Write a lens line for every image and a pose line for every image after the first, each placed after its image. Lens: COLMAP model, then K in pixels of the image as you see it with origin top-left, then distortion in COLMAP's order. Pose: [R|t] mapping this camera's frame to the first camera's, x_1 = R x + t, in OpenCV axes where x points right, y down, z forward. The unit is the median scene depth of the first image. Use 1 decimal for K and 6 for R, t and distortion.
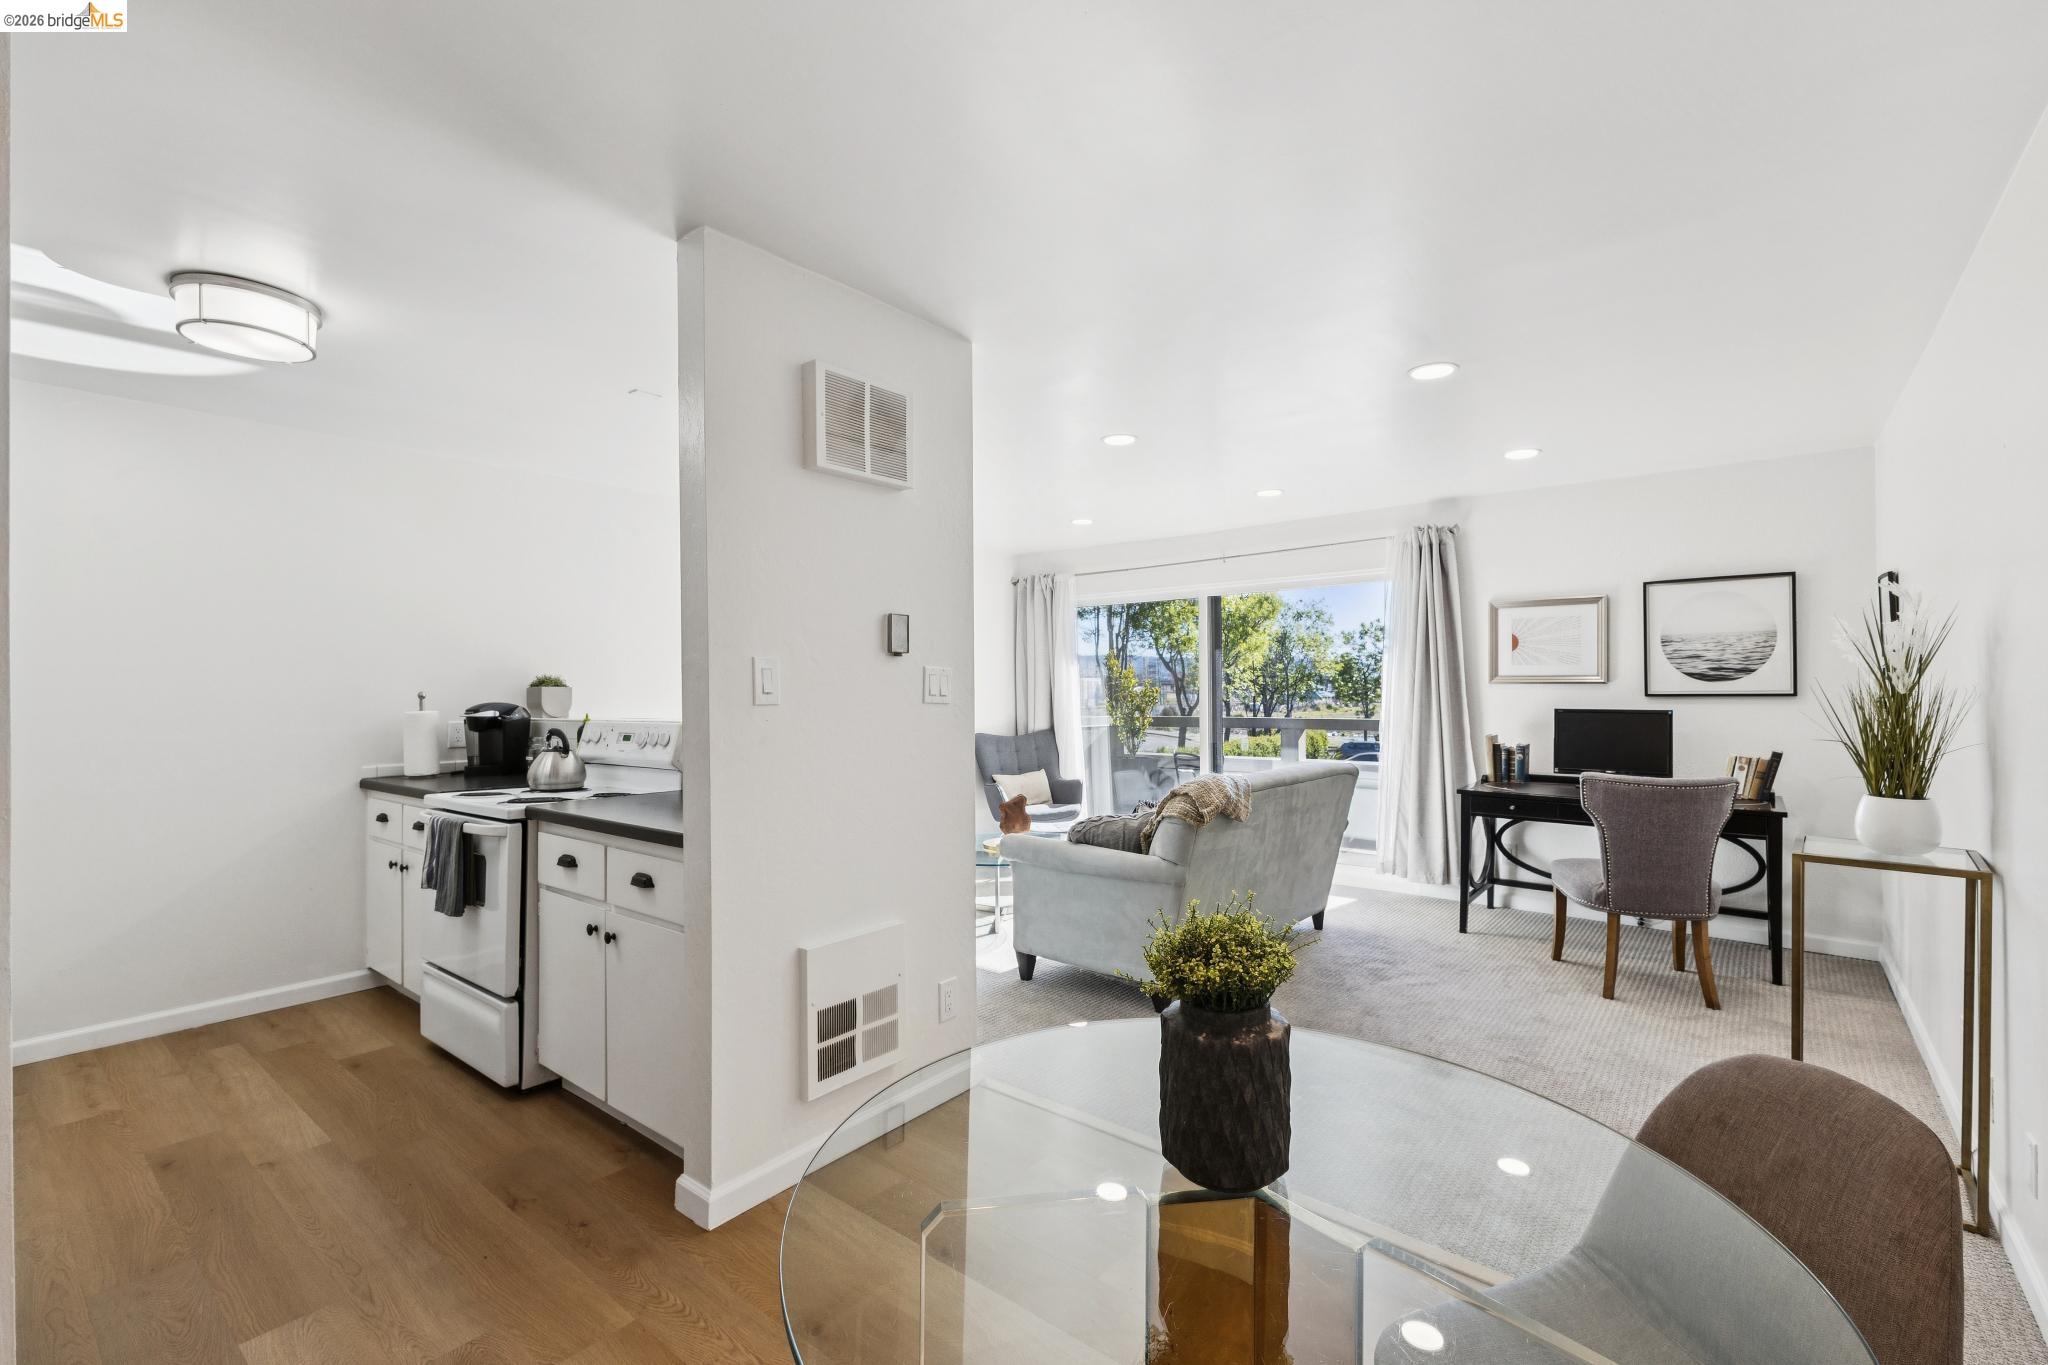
lens RADIAL K [[899.0, 0, 1030.0], [0, 899.0, 682.6], [0, 0, 1]] dist [0.012885, 0.000027]
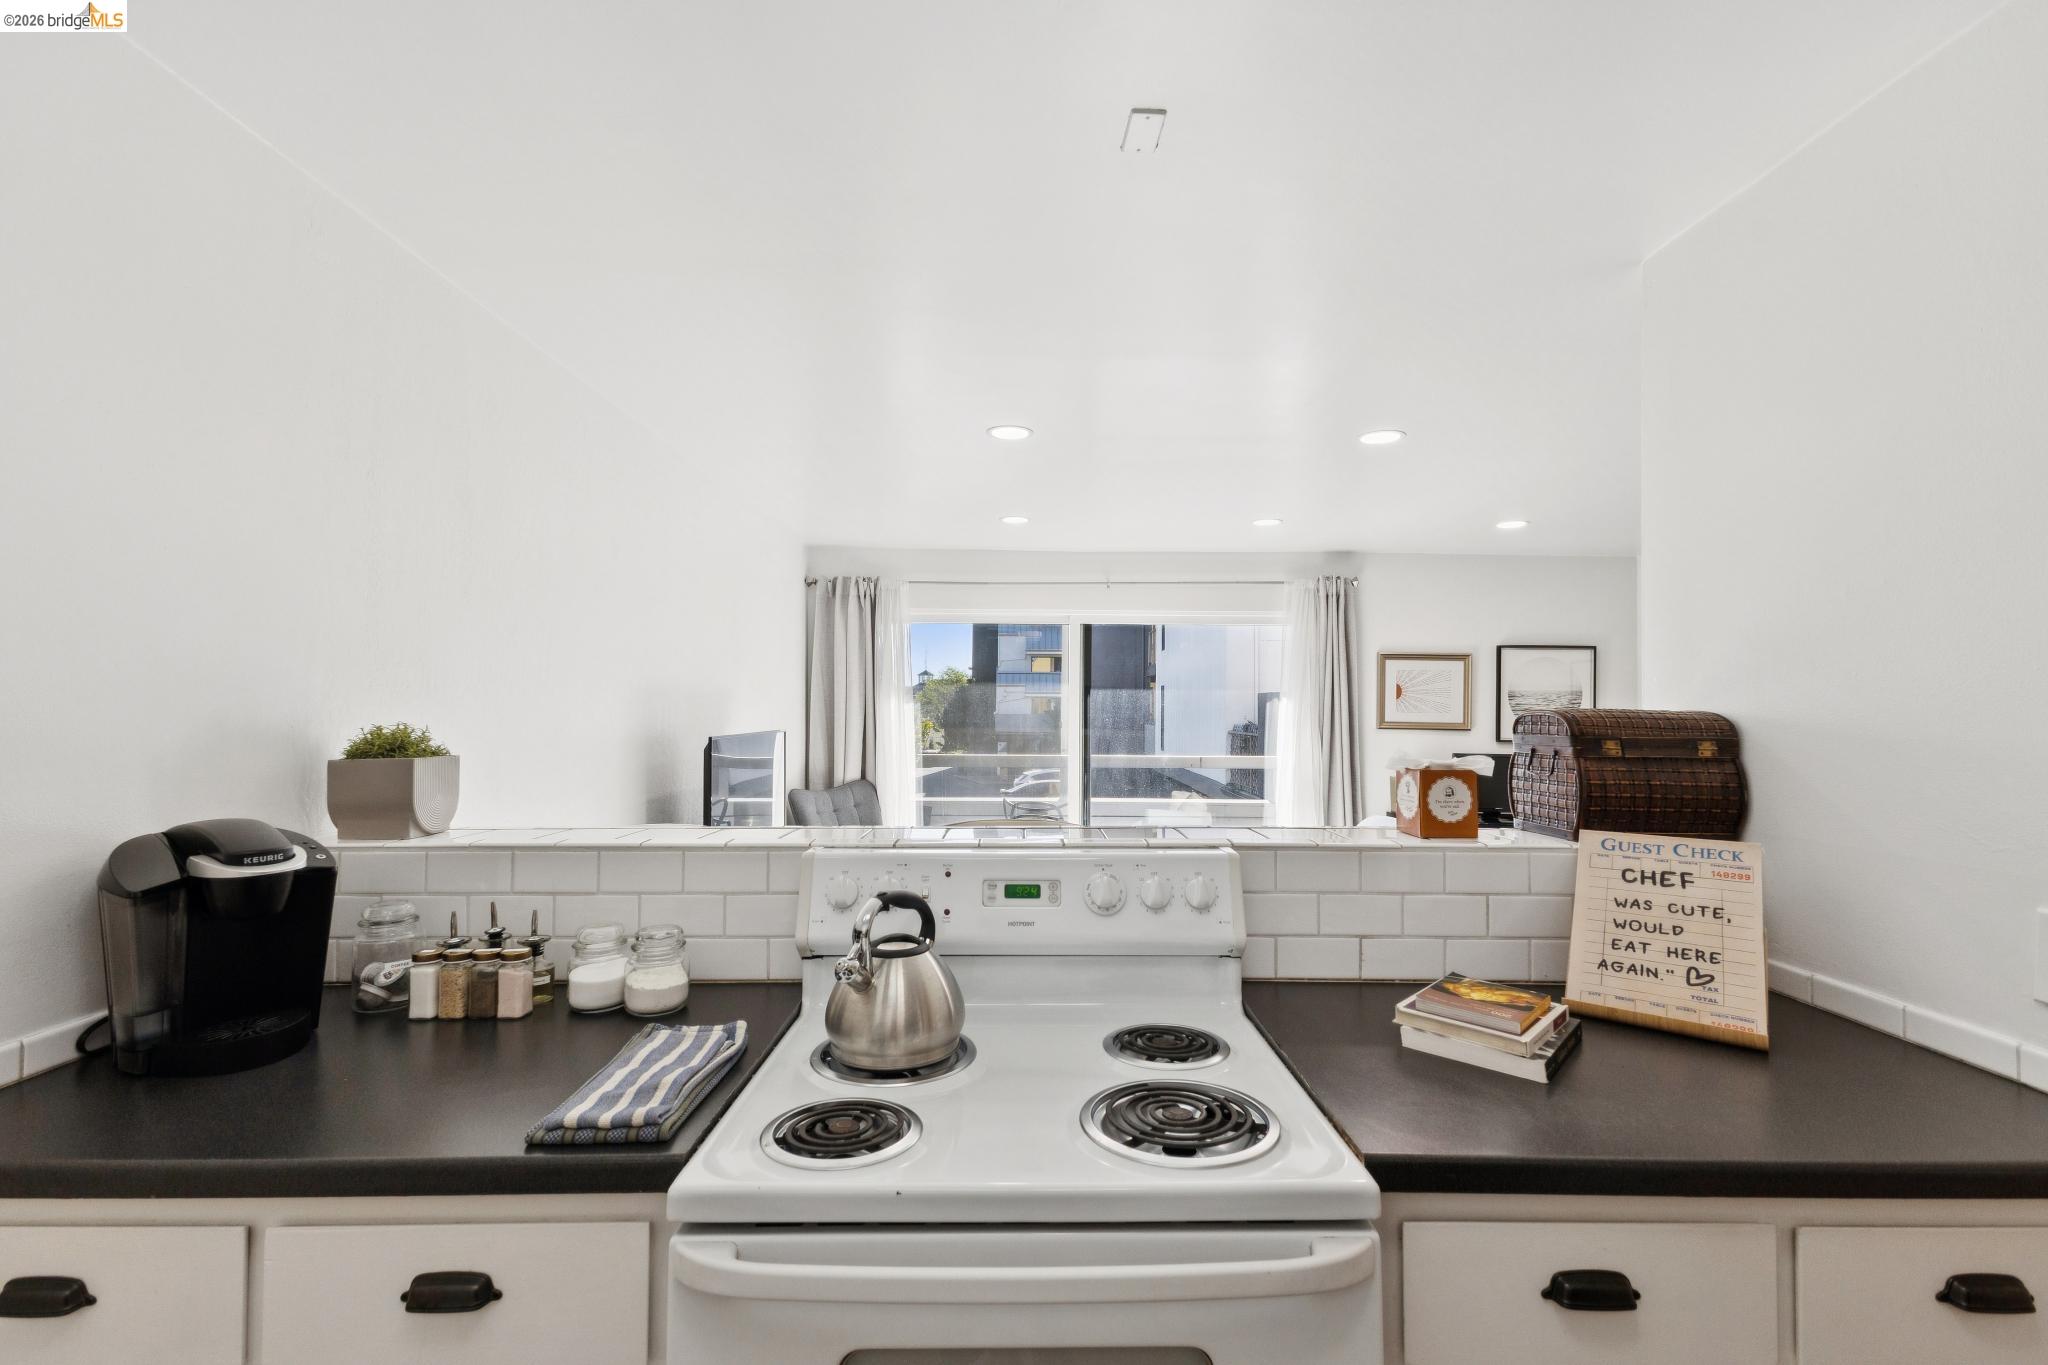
lens RADIAL K [[890.0, 0, 1034.4], [0, 890.0, 682.8], [0, 0, 1]] dist [0.026280, 0.000315]
pose [[0.765578, 0.030824, 0.642604, -0.585991], [-0.019491, 0.999504, -0.024722, -0.023427], [-0.643047, 0.006402, 0.765800, 0.539175]]
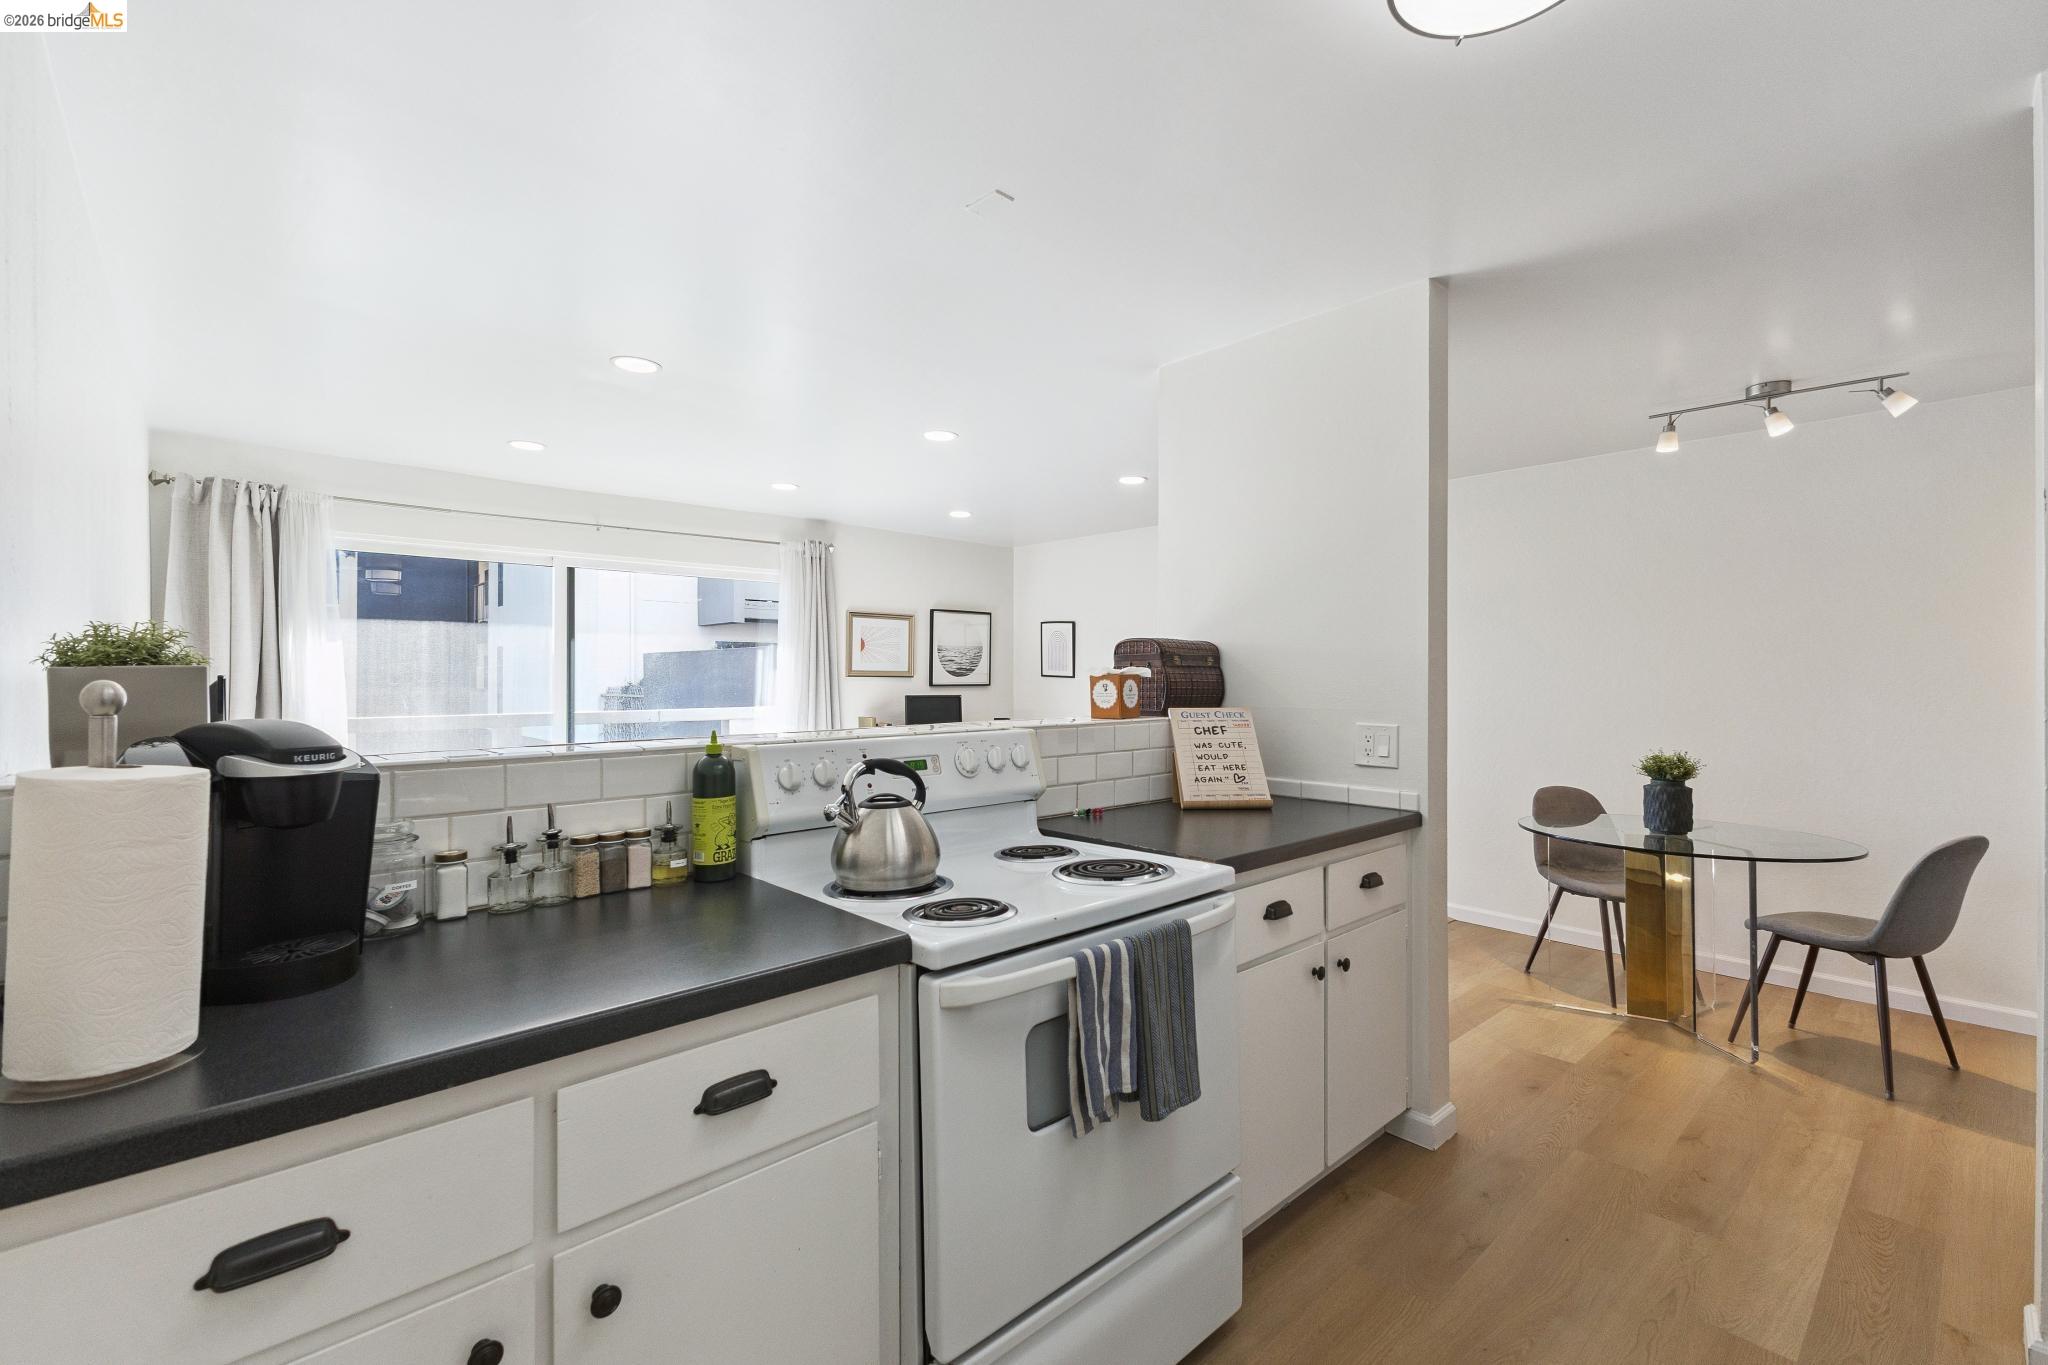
lens RADIAL K [[881.1, 0, 1029.2], [0, 881.1, 677.3], [0, 0, 1]] dist [0.009916, 0.000036]
pose [[0.145260, 0.006673, 0.989371, -0.792626], [-0.009842, 0.999938, -0.005299, 0.007325], [-0.989345, -0.008968, 0.145316, 0.689830]]
